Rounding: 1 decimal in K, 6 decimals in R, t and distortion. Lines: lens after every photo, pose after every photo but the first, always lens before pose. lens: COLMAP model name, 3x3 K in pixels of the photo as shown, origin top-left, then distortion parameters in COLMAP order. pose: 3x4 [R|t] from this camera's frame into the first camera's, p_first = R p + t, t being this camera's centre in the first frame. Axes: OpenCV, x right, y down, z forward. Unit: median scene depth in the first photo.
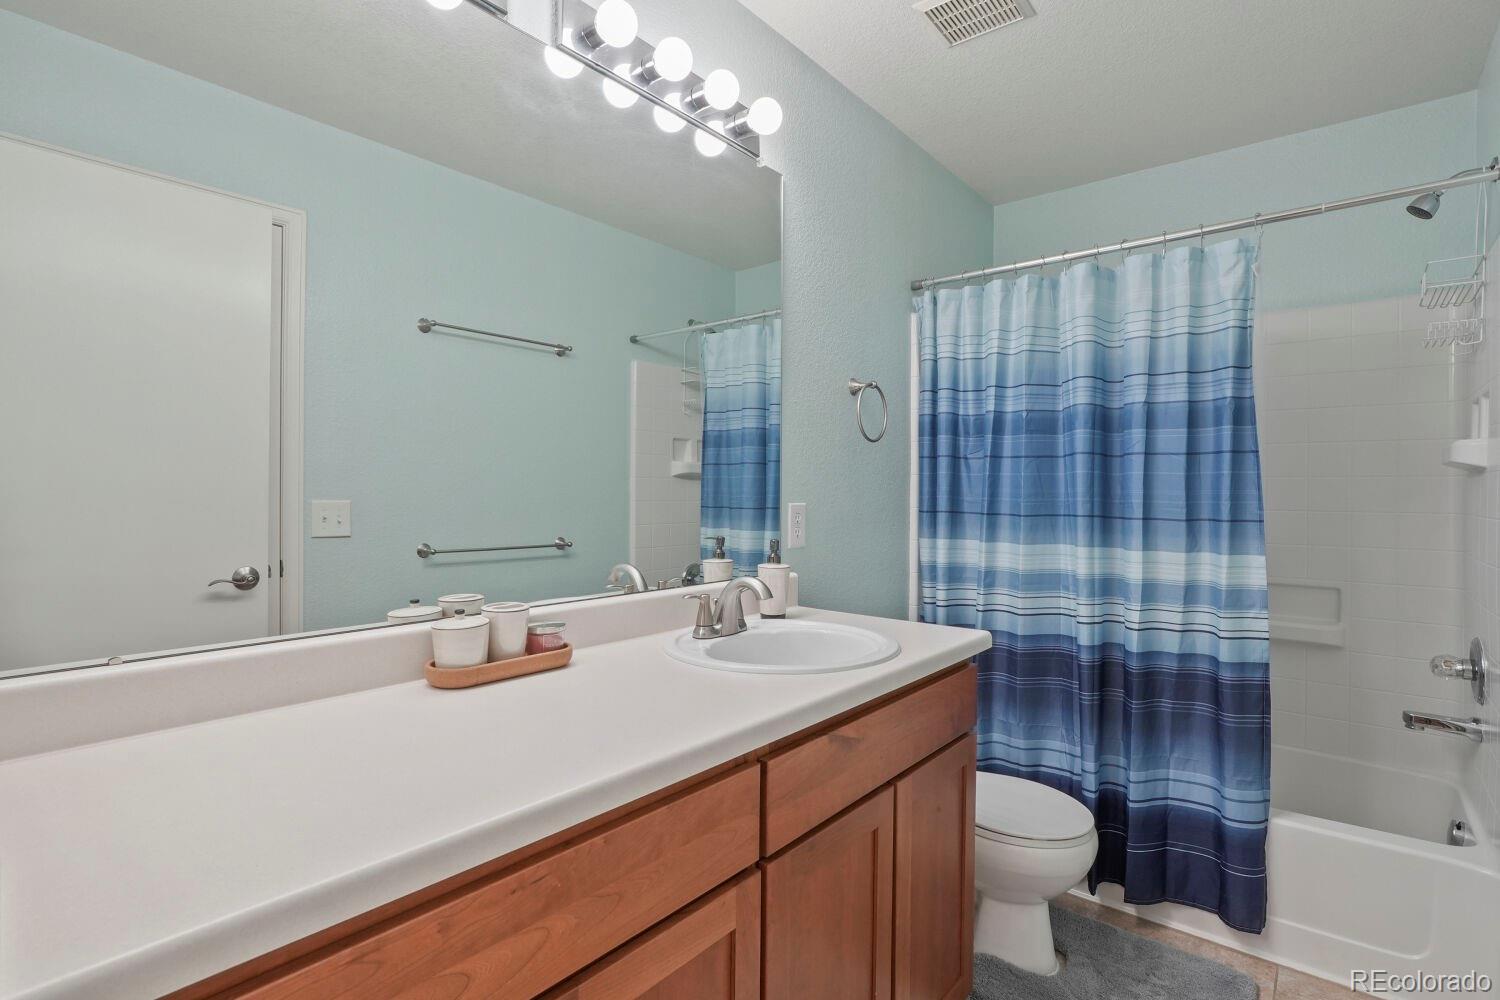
lens RADIAL K [[743.5, 0, 773.8], [0, 743.5, 499.9], [0, 0, 1]] dist [-0.028753, 0.000677]
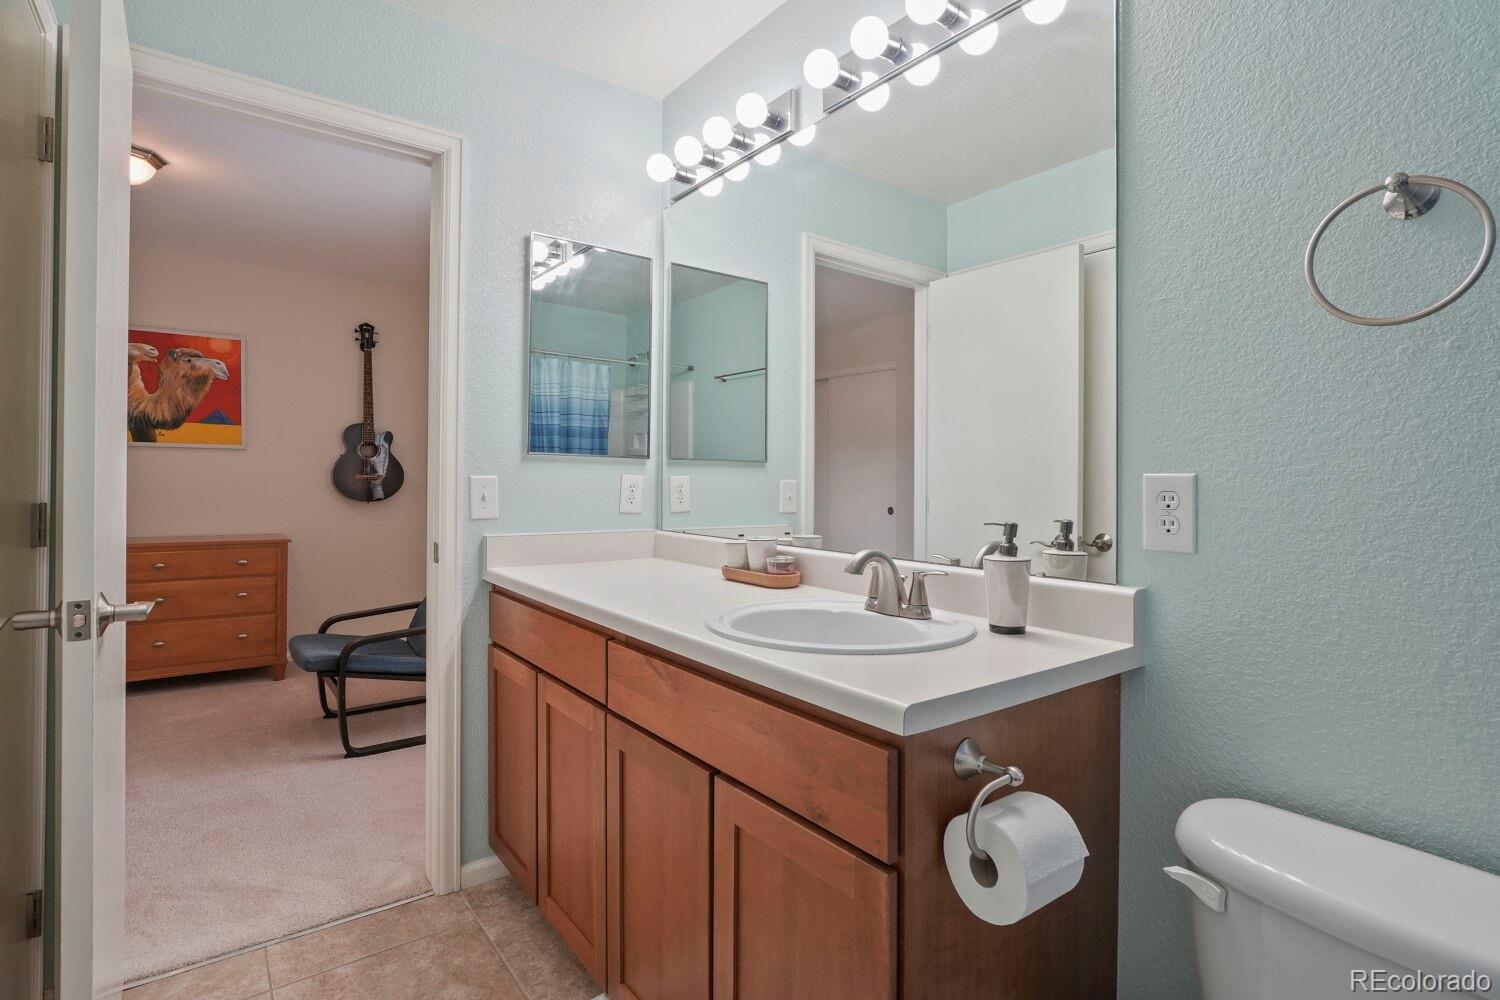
lens RADIAL K [[732.6, 0, 744.0], [0, 732.6, 486.7], [0, 0, 1]] dist [-0.023230, 0.000690]
pose [[-0.278594, -0.001117, -0.960408, 1.073770], [-0.023983, 0.999696, 0.005794, 0.029771], [0.960109, 0.024648, -0.278536, 1.366091]]
